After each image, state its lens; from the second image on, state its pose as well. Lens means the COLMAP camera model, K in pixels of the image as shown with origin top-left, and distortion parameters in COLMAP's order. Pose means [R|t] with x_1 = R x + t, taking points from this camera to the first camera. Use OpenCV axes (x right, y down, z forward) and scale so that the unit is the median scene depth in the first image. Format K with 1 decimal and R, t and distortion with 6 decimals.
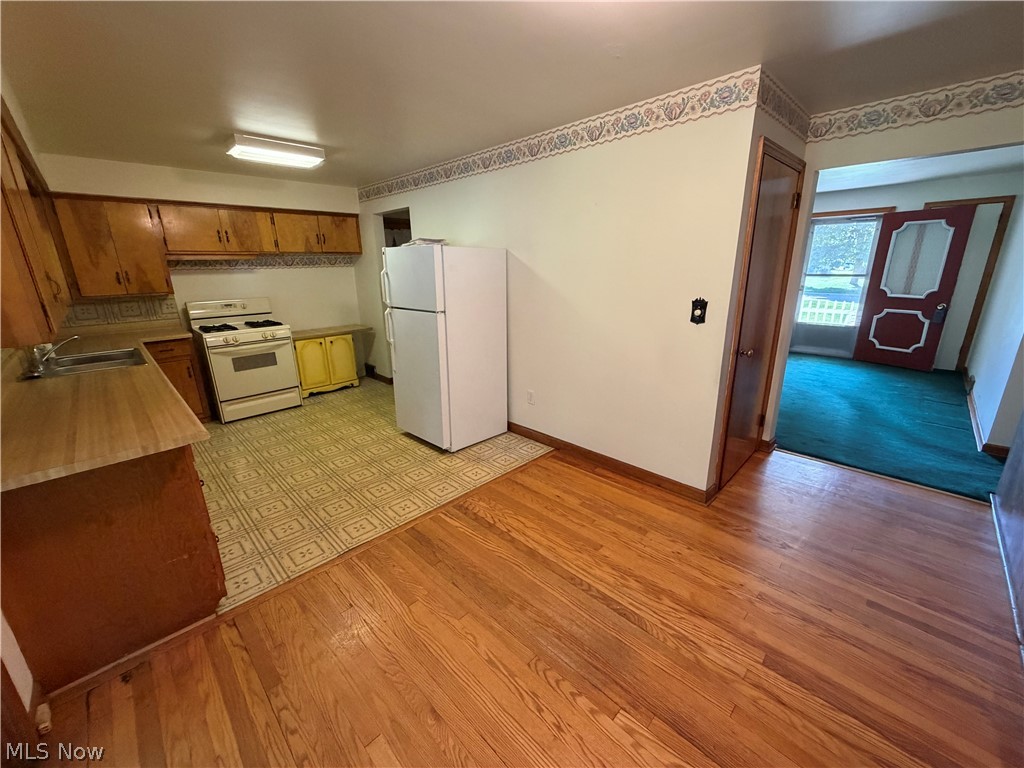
lens RADIAL K [[409.4, 0, 509.6], [0, 409.4, 382.9], [0, 0, 1]] dist [0.000250, 0.000212]
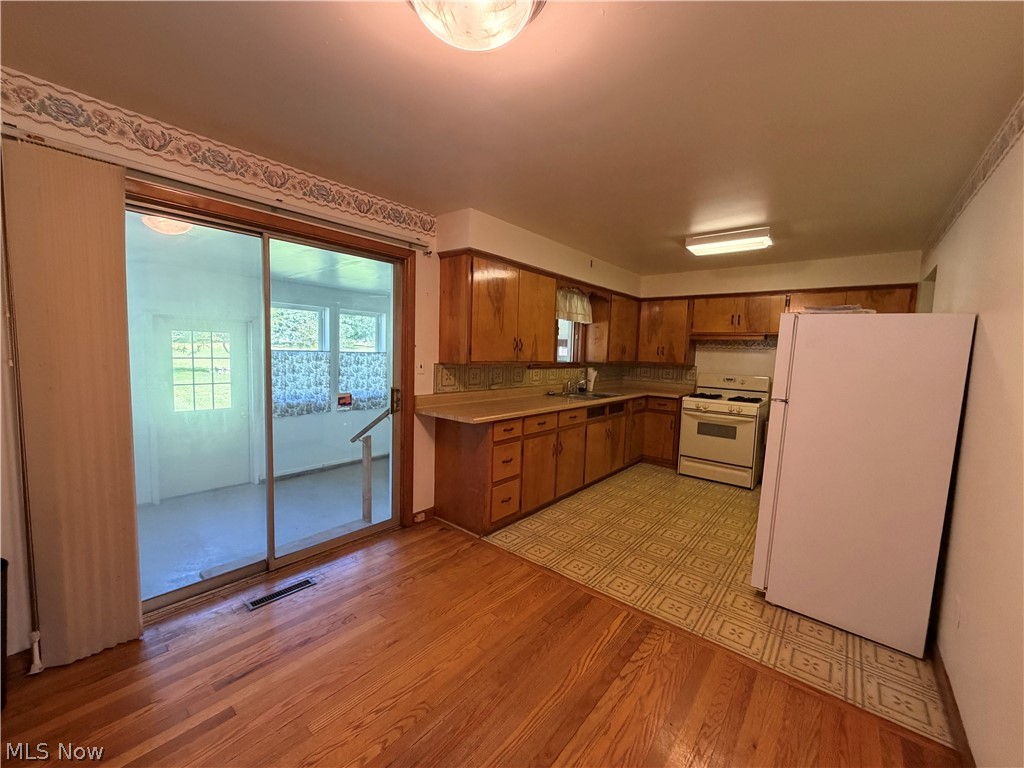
lens RADIAL K [[409.4, 0, 509.6], [0, 409.4, 382.9], [0, 0, 1]] dist [0.000250, 0.000212]
pose [[0.097924, 0.102575, -0.989894, 0.570272], [-0.312632, 0.947490, 0.067254, -0.110778], [0.944813, 0.302887, 0.124850, 0.483704]]
